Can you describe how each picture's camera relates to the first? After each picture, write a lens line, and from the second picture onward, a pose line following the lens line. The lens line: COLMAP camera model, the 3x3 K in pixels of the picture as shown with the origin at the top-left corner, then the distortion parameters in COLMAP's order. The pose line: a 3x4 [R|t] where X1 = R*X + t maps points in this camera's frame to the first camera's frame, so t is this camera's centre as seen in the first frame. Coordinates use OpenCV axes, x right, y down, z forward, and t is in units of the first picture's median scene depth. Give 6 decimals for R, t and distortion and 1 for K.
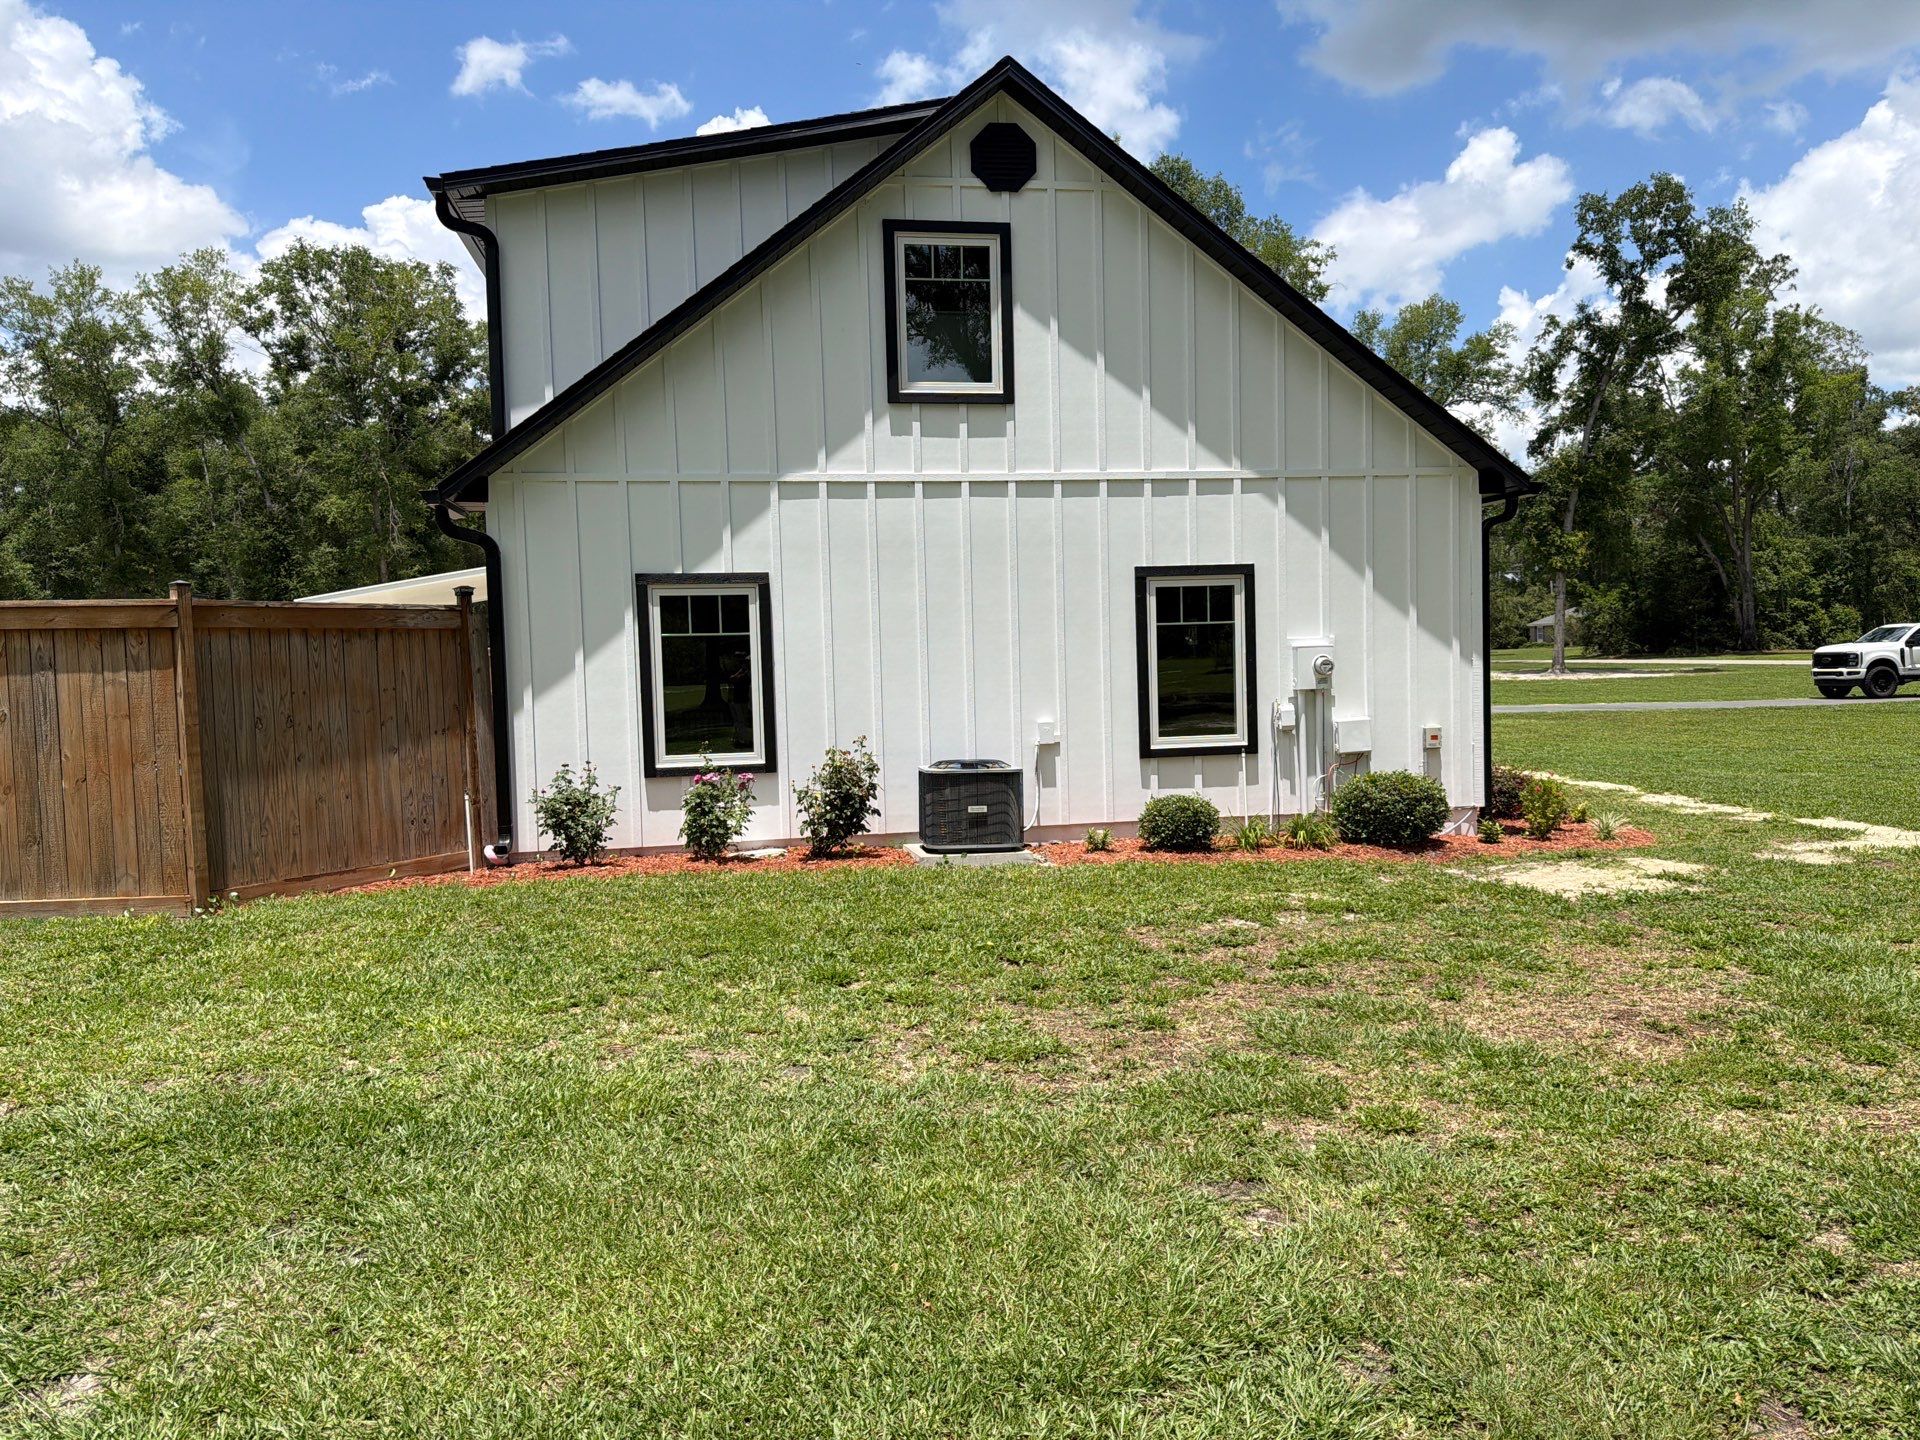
lens RADIAL K [[1342.7, 0, 962.5], [0, 1342.7, 694.2], [0, 0, 1]] dist [0.069719, -0.022726]
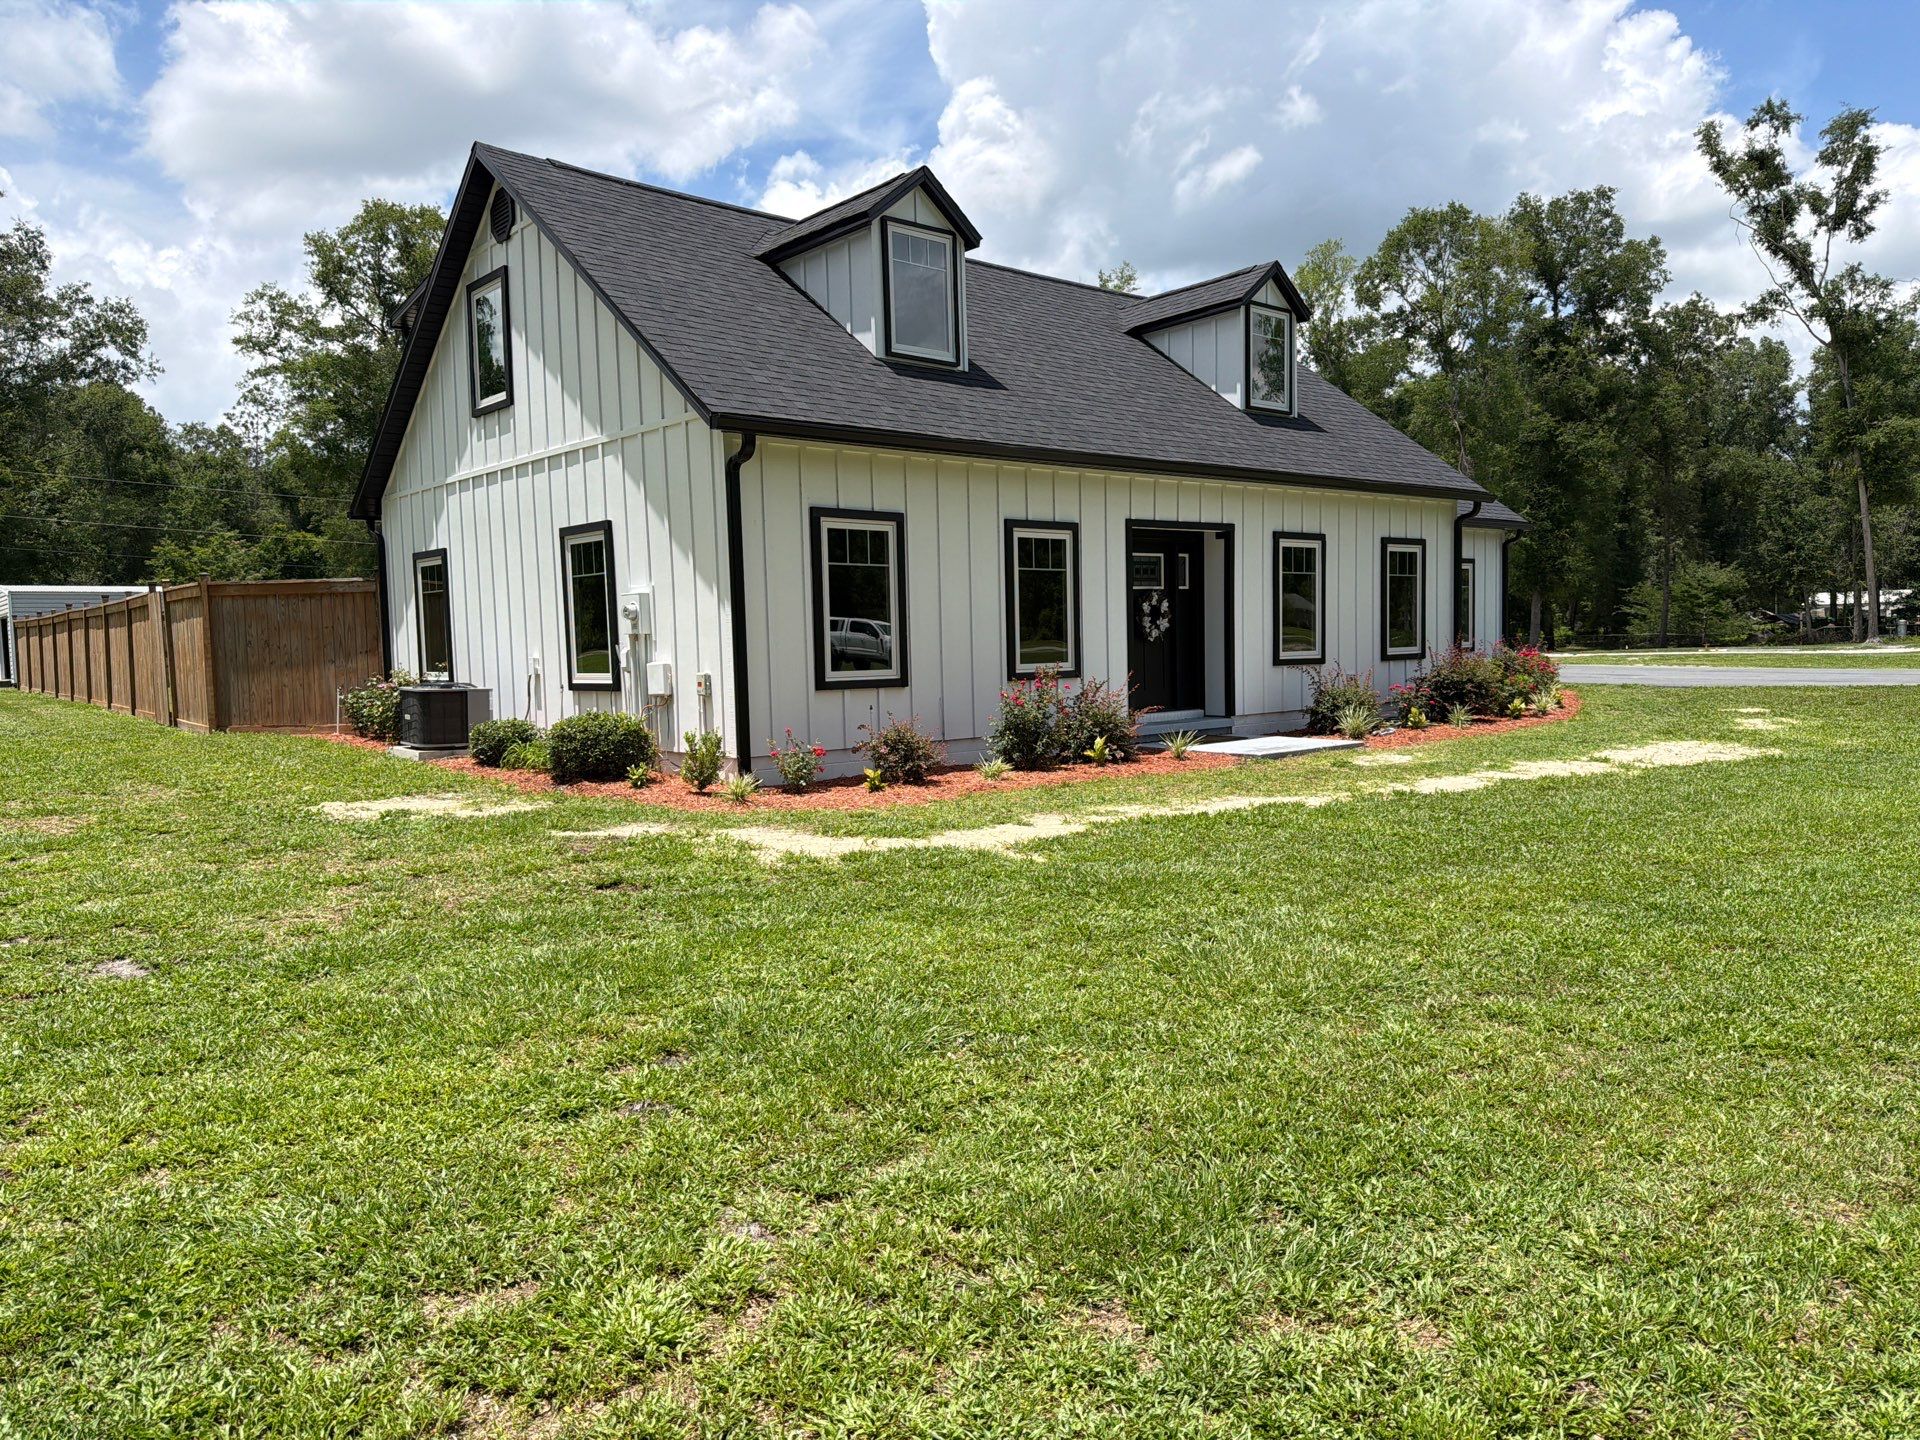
lens RADIAL K [[1439.9, 0, 978.9], [0, 1439.9, 723.0], [0, 0, 1]] dist [0.012806, -0.040435]
pose [[0.517665, 0.063164, -0.853249, 1.454233], [-0.017231, 0.997839, 0.063414, -0.010484], [0.855410, -0.018124, 0.517635, 0.671977]]
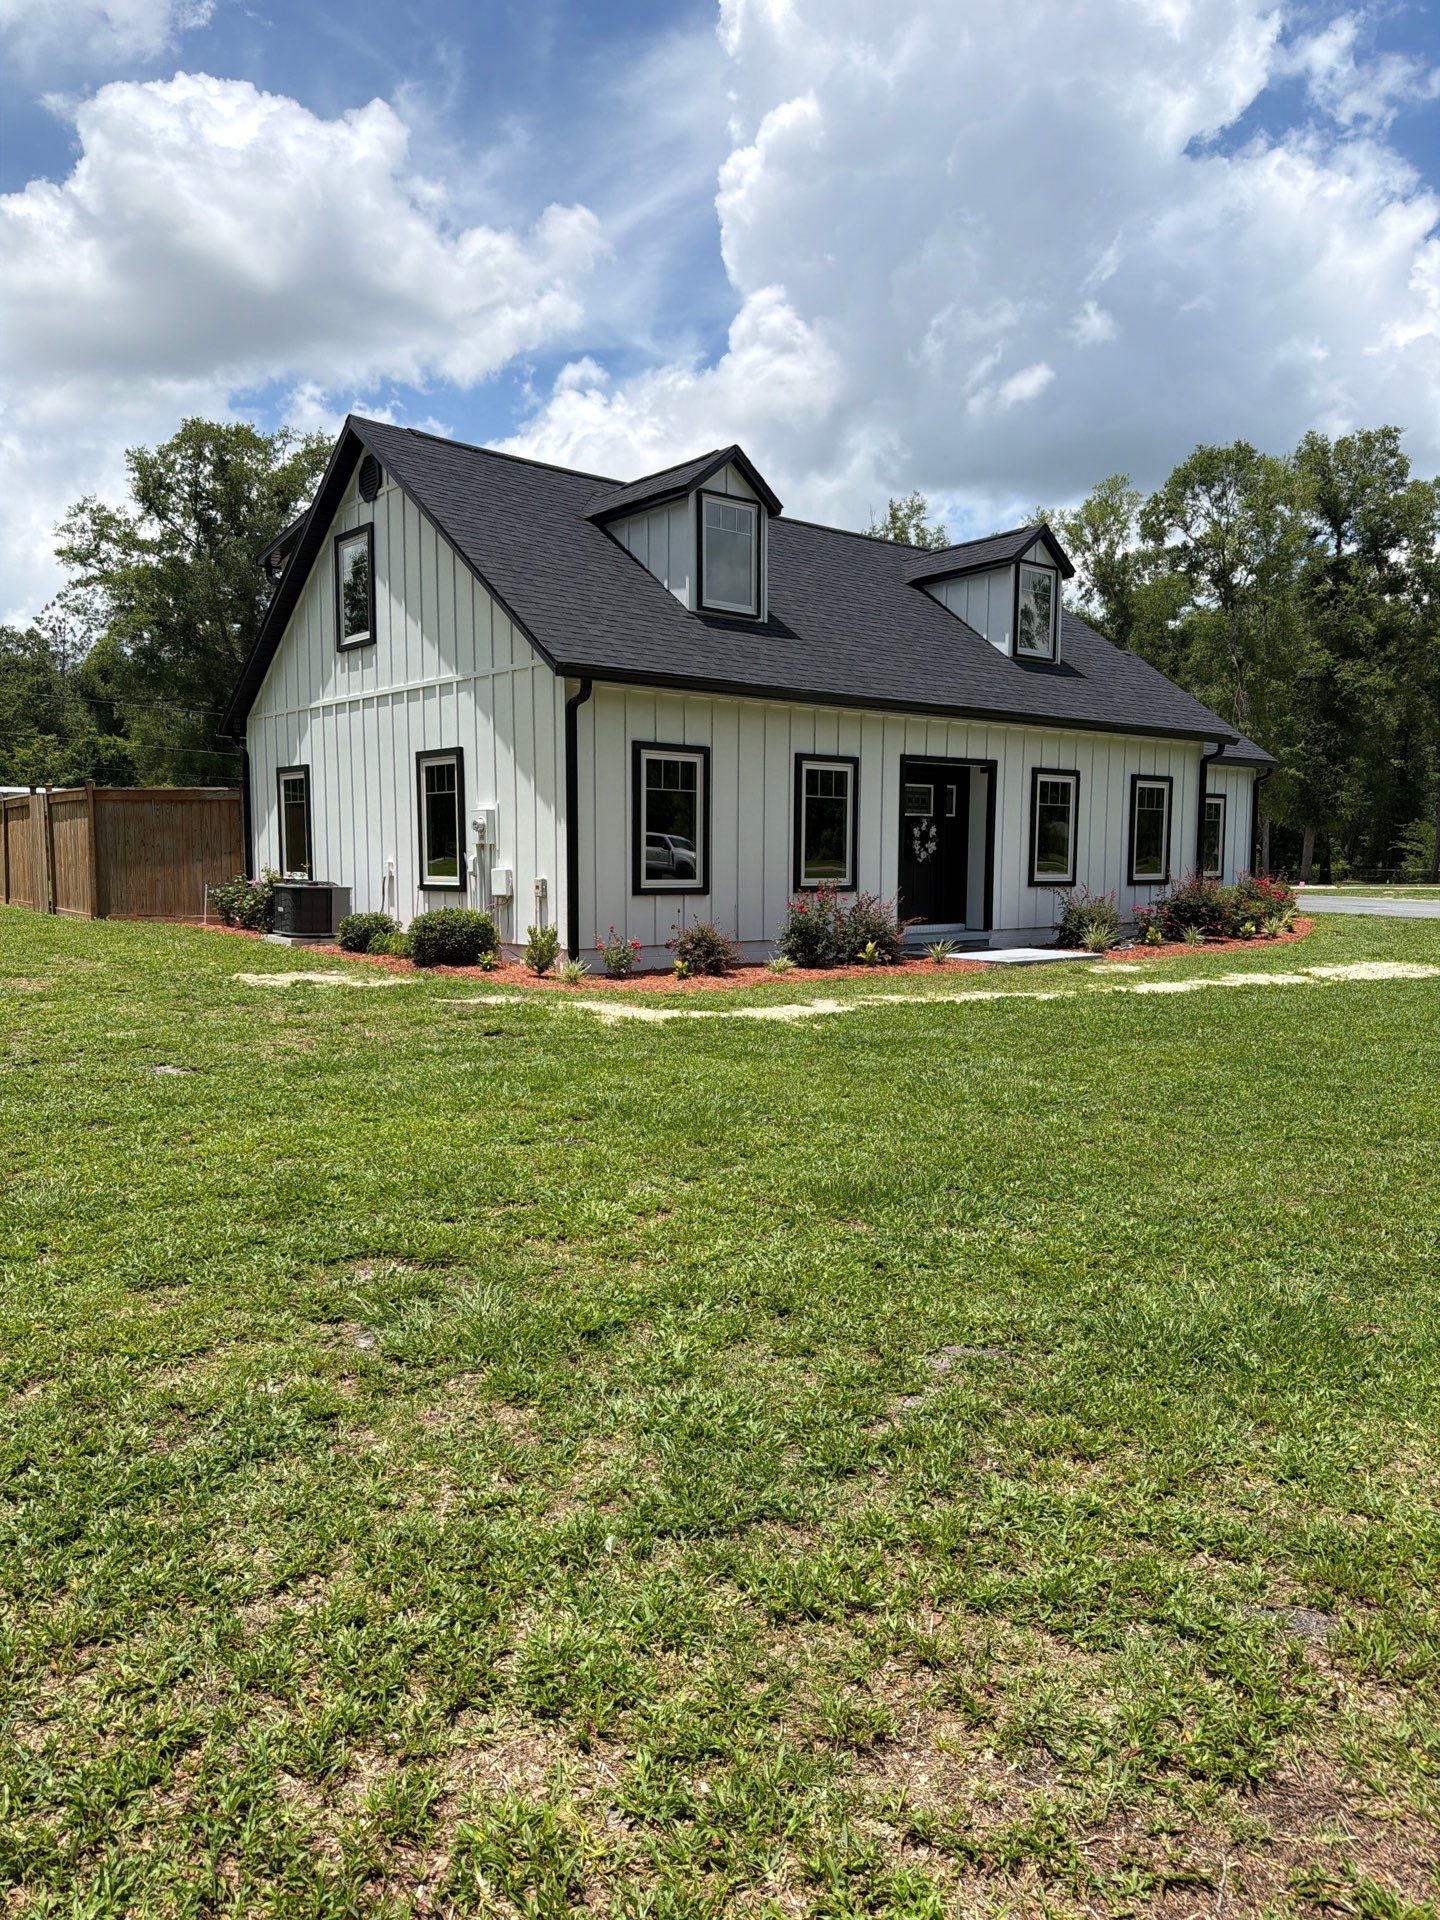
lens RADIAL K [[1458.2, 0, 716.3], [0, 1458.2, 969.1], [0, 0, 1]] dist [0.008643, -0.027651]
pose [[0.492690, 0.093485, -0.865169, 1.653573], [-0.043949, 0.995617, 0.082553, -0.009017], [0.869094, -0.002650, 0.494639, 0.536024]]
